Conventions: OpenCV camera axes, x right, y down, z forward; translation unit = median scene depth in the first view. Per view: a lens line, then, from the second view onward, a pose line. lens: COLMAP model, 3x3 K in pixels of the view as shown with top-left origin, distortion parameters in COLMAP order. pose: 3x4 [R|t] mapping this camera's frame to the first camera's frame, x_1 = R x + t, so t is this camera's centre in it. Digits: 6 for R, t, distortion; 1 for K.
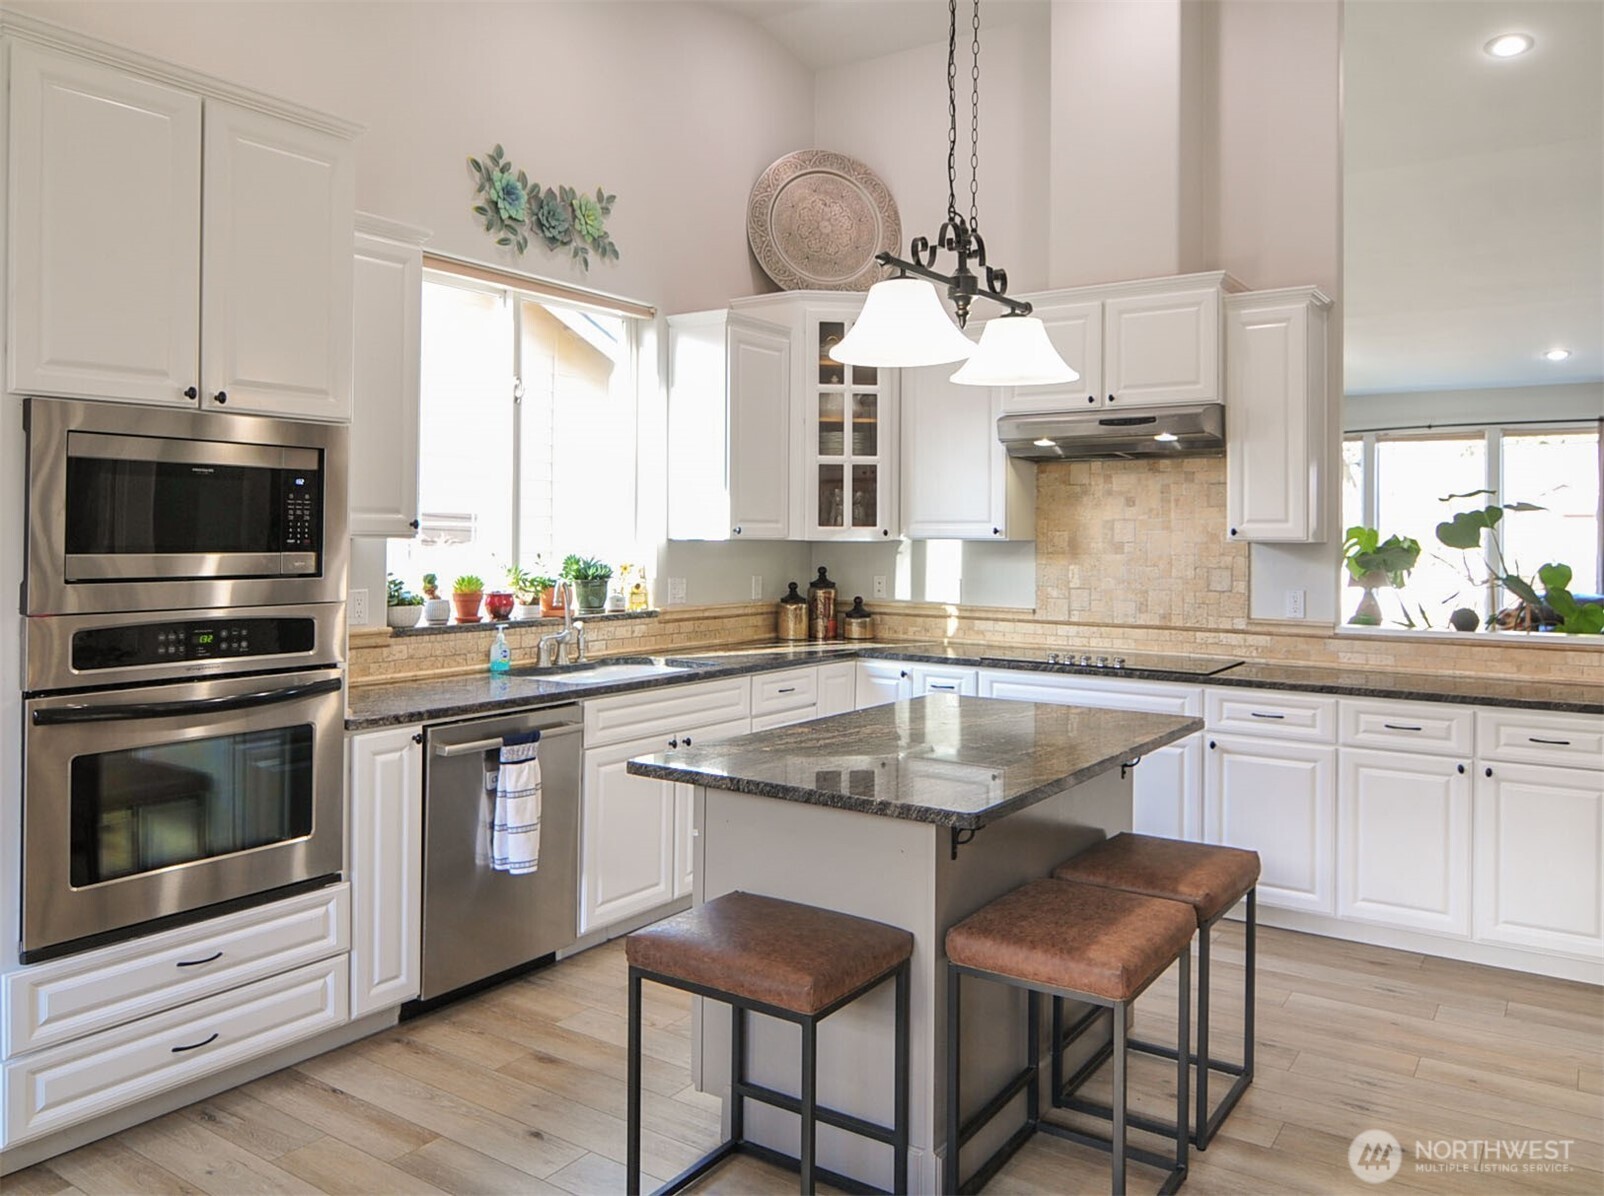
lens RADIAL K [[1176.8, 0, 797.2], [0, 1176.8, 593.3], [0, 0, 1]] dist [0.012106, 0.000972]
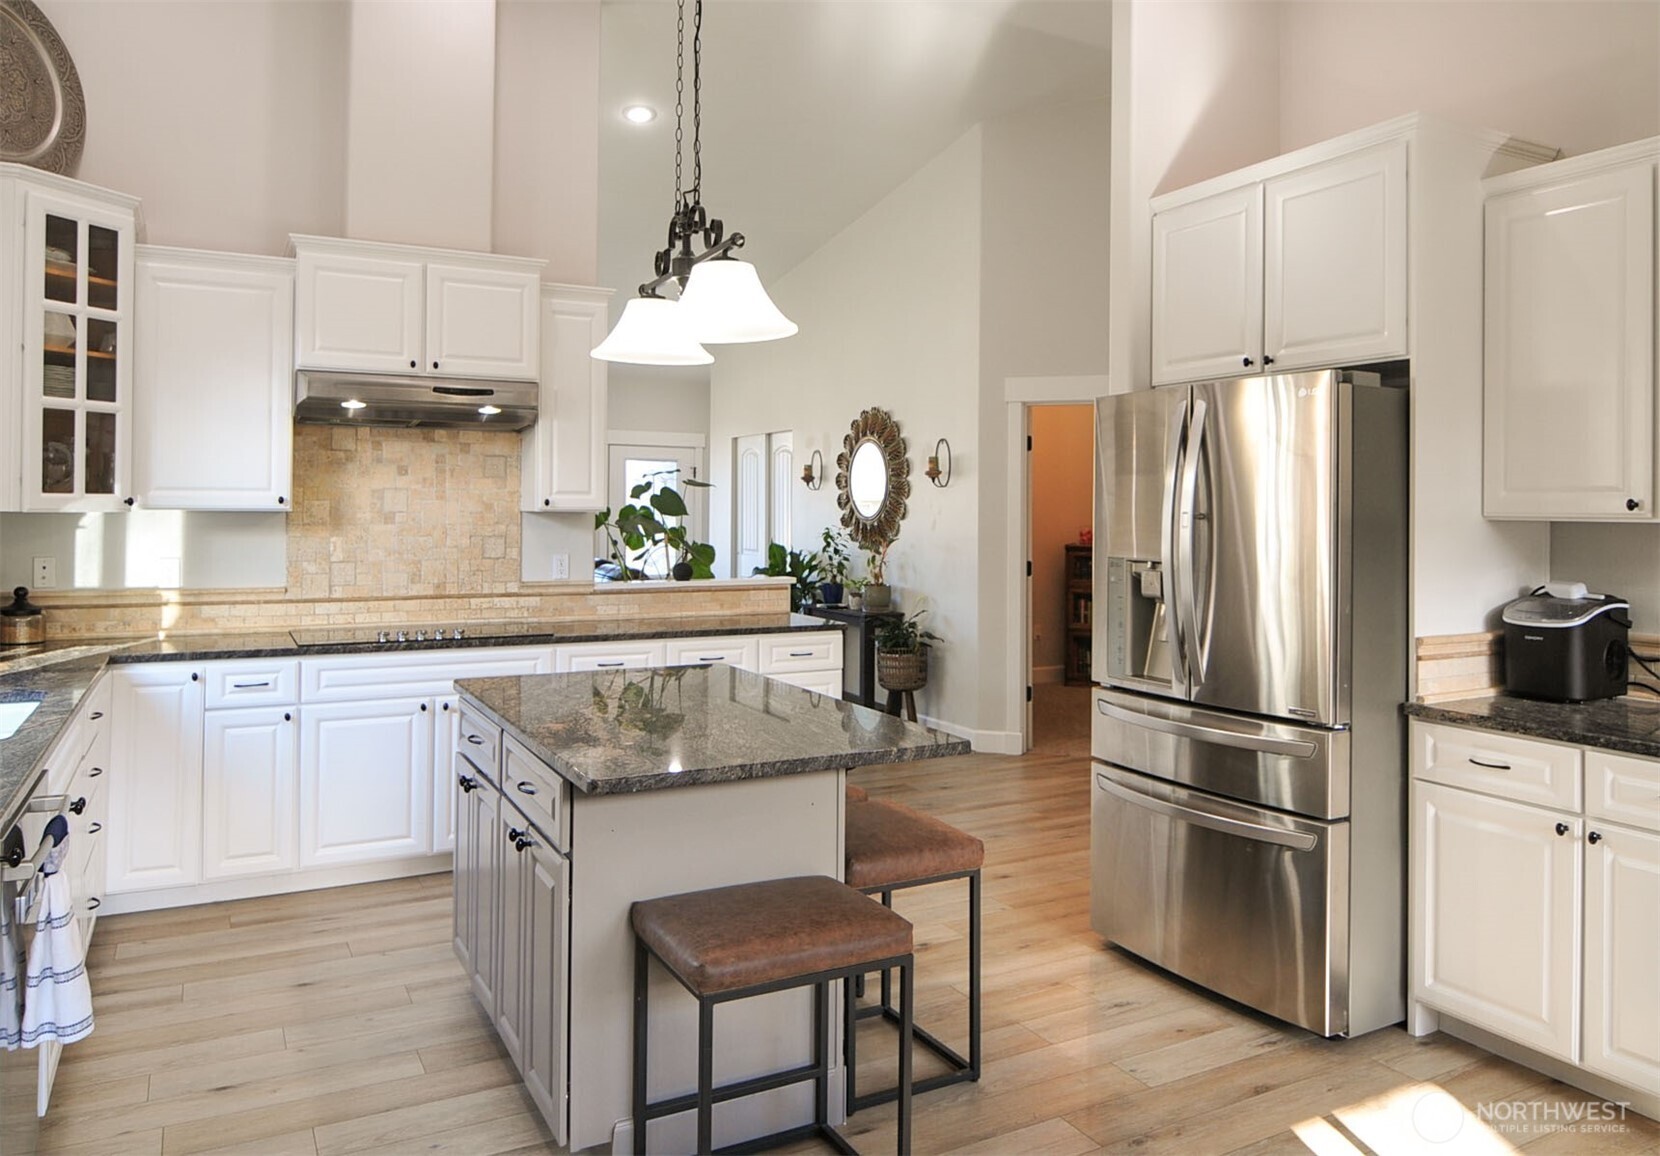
lens RADIAL K [[1166.2, 0, 828.3], [0, 1166.2, 574.4], [0, 0, 1]] dist [-0.004525, -0.005062]
pose [[0.474457, -0.053177, 0.878671, -0.396334], [0.040413, 0.998437, 0.038603, -0.014588], [-0.879350, 0.017194, 0.475865, 0.229329]]
